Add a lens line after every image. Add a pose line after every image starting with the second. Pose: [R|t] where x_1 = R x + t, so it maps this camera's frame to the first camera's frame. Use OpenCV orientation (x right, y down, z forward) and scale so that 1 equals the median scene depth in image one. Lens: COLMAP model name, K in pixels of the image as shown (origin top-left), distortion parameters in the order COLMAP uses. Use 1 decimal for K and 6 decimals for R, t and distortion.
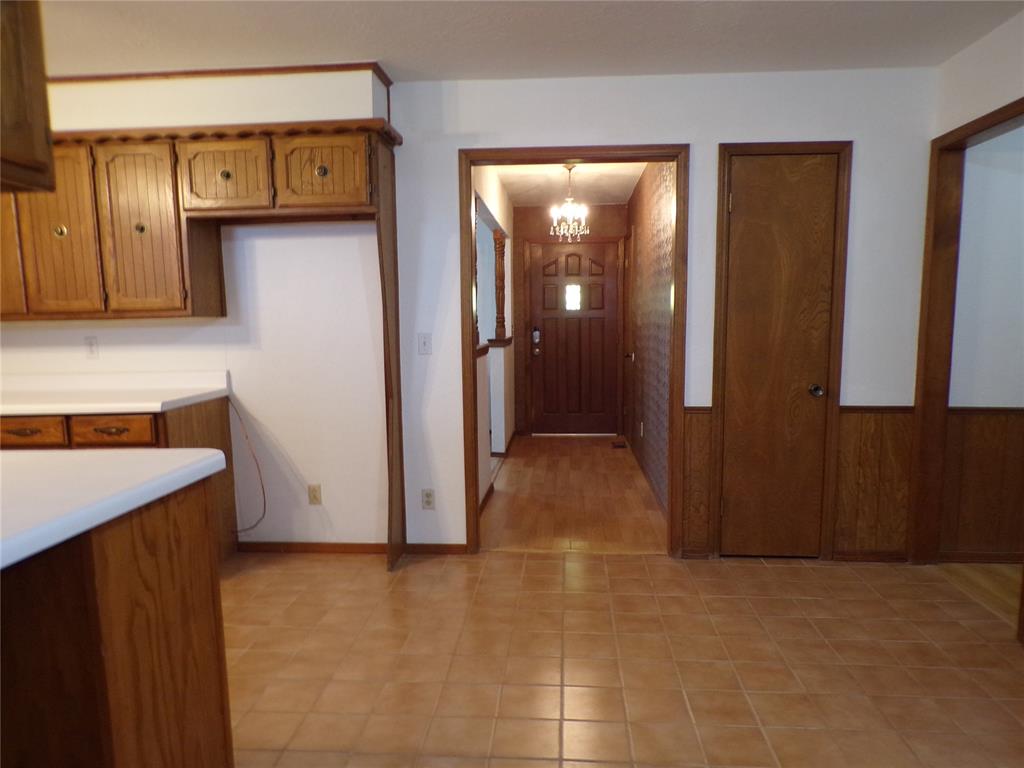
lens RADIAL K [[699.7, 0, 515.1], [0, 699.7, 393.8], [0, 0, 1]] dist [-0.005474, 0.000446]
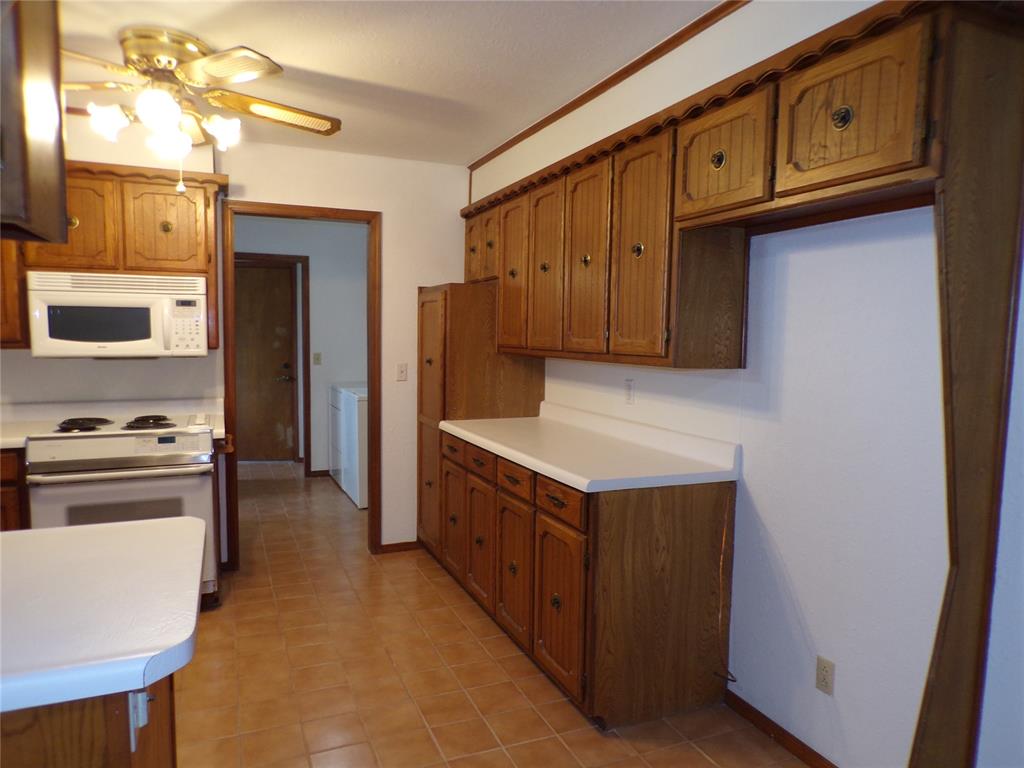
lens RADIAL K [[699.7, 0, 515.1], [0, 699.7, 393.8], [0, 0, 1]] dist [-0.005474, 0.000446]
pose [[0.455299, 0.104919, -0.884135, 0.102892], [-0.127856, 0.990445, 0.051693, -0.100170], [0.881110, 0.089506, 0.464363, 0.526773]]
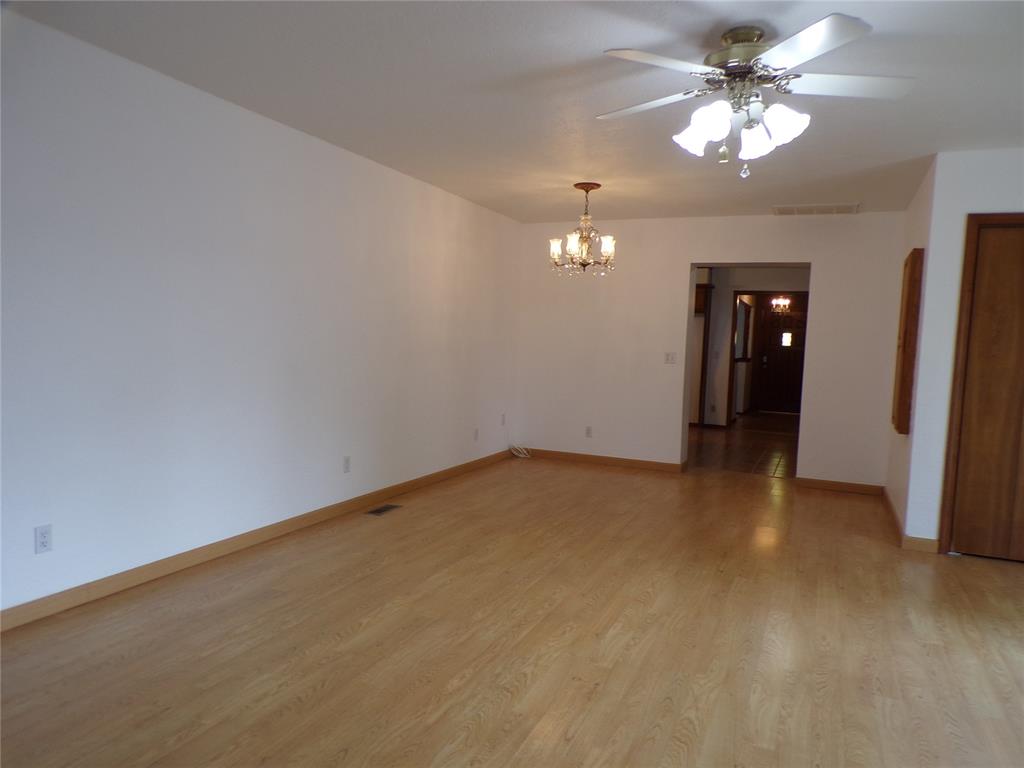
lens RADIAL K [[700.7, 0, 517.0], [0, 700.7, 388.0], [0, 0, 1]] dist [0.002652, 0.004707]
pose [[0.941481, 0.072139, -0.329255, 0.063287], [-0.087849, 0.995585, -0.033066, 0.254961], [0.325416, 0.060056, 0.943662, -2.170738]]
